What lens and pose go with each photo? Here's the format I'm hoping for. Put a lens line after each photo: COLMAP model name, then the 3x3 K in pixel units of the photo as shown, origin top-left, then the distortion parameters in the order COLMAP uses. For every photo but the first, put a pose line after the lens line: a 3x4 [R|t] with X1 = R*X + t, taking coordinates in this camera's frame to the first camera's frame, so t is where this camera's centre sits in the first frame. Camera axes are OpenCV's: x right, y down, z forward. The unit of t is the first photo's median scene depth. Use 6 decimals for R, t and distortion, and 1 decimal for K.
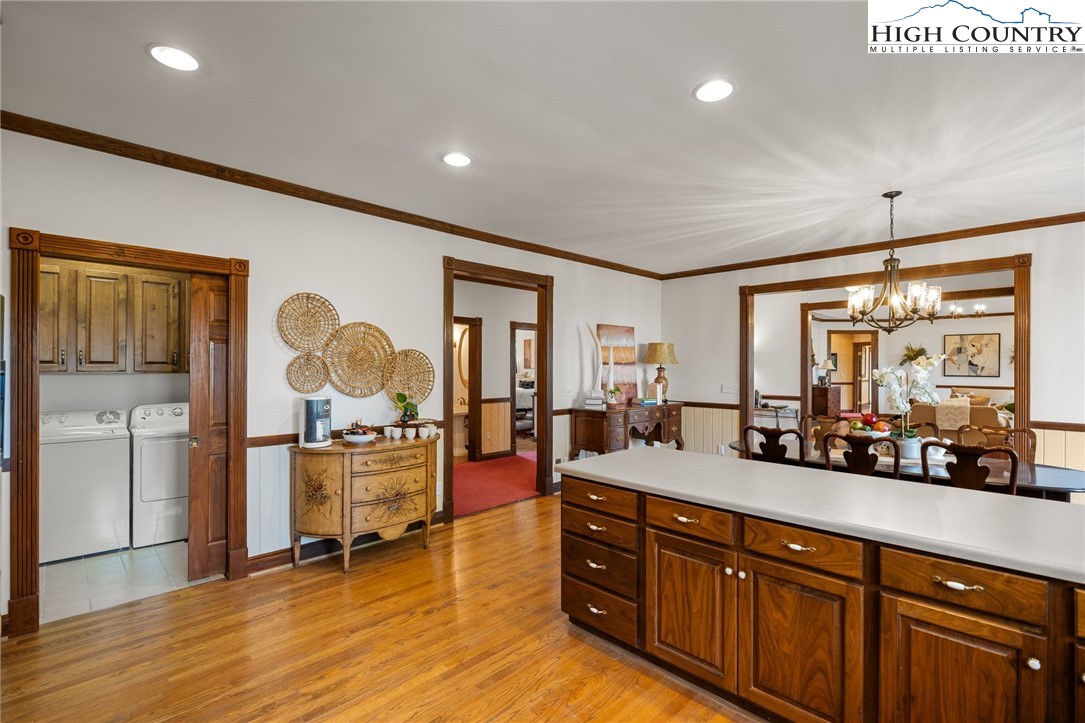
lens RADIAL K [[488.5, 0, 542.8], [0, 488.5, 364.2], [0, 0, 1]] dist [-0.005769, -0.000406]
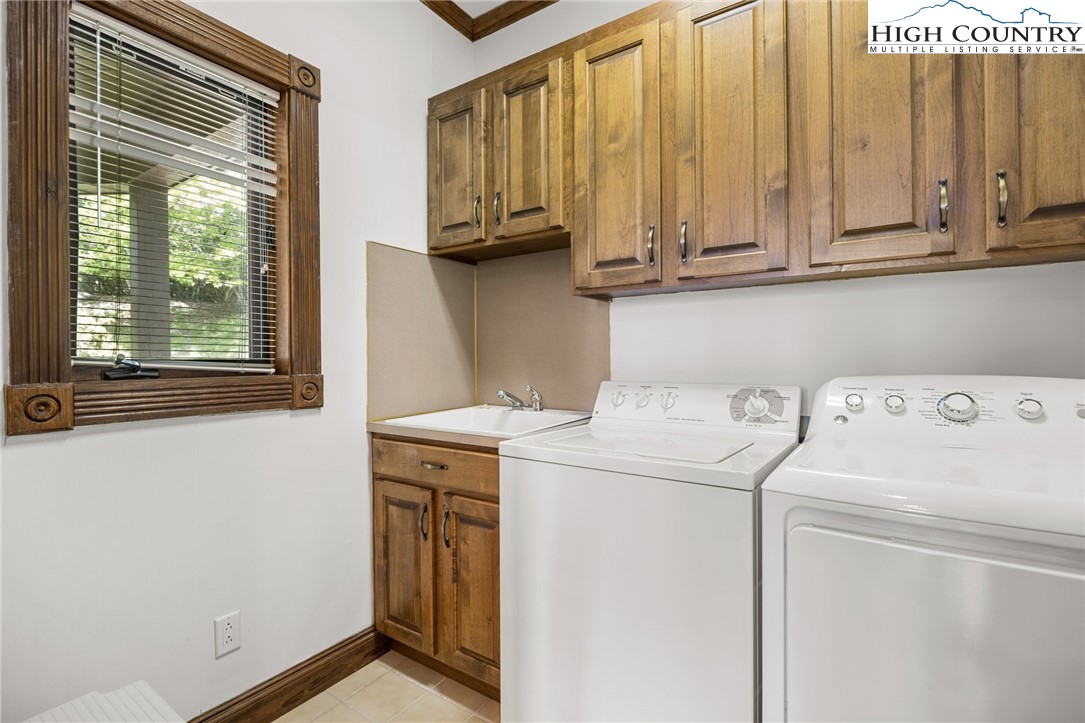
lens RADIAL K [[488.5, 0, 542.8], [0, 488.5, 359.0], [0, 0, 1]] dist [-0.005769, -0.000406]
pose [[0.204078, 0.001615, -0.978953, -0.622261], [0.015258, 0.999872, 0.004830, 0.077059], [0.978836, -0.015923, 0.204027, 0.841141]]
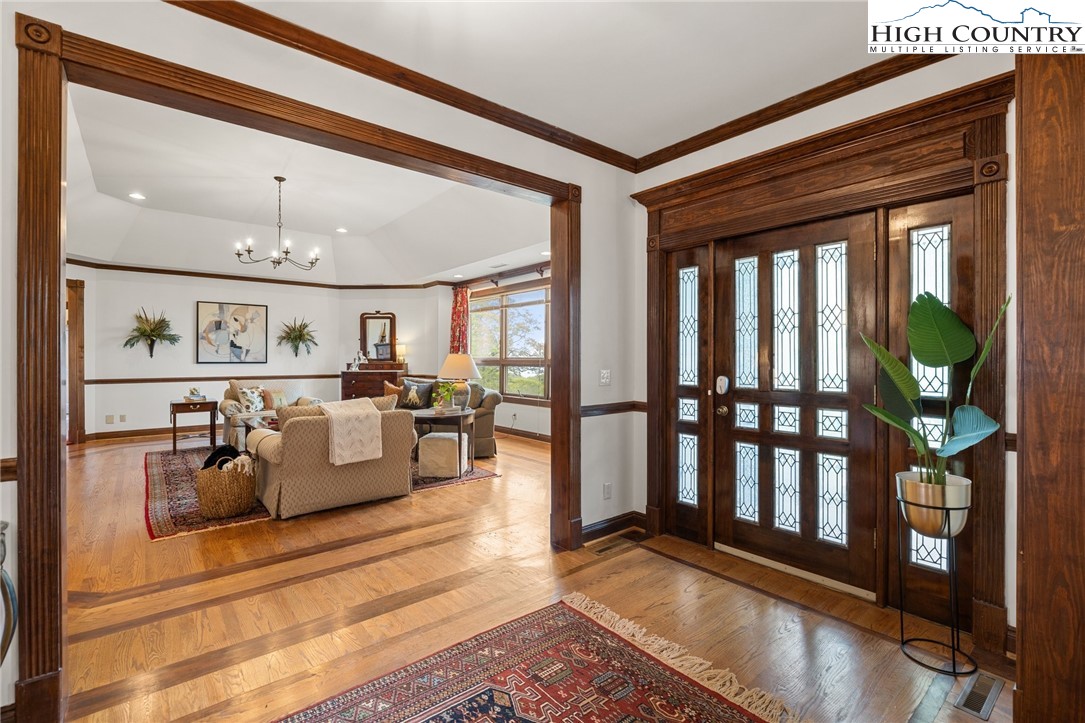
lens RADIAL K [[488.5, 0, 540.4], [0, 488.5, 357.9], [0, 0, 1]] dist [-0.005769, -0.000406]
pose [[0.099574, -0.000931, 0.995030, 0.706771], [-0.004541, 0.999989, 0.001390, 0.046537], [-0.995020, -0.004657, 0.099569, 1.551008]]
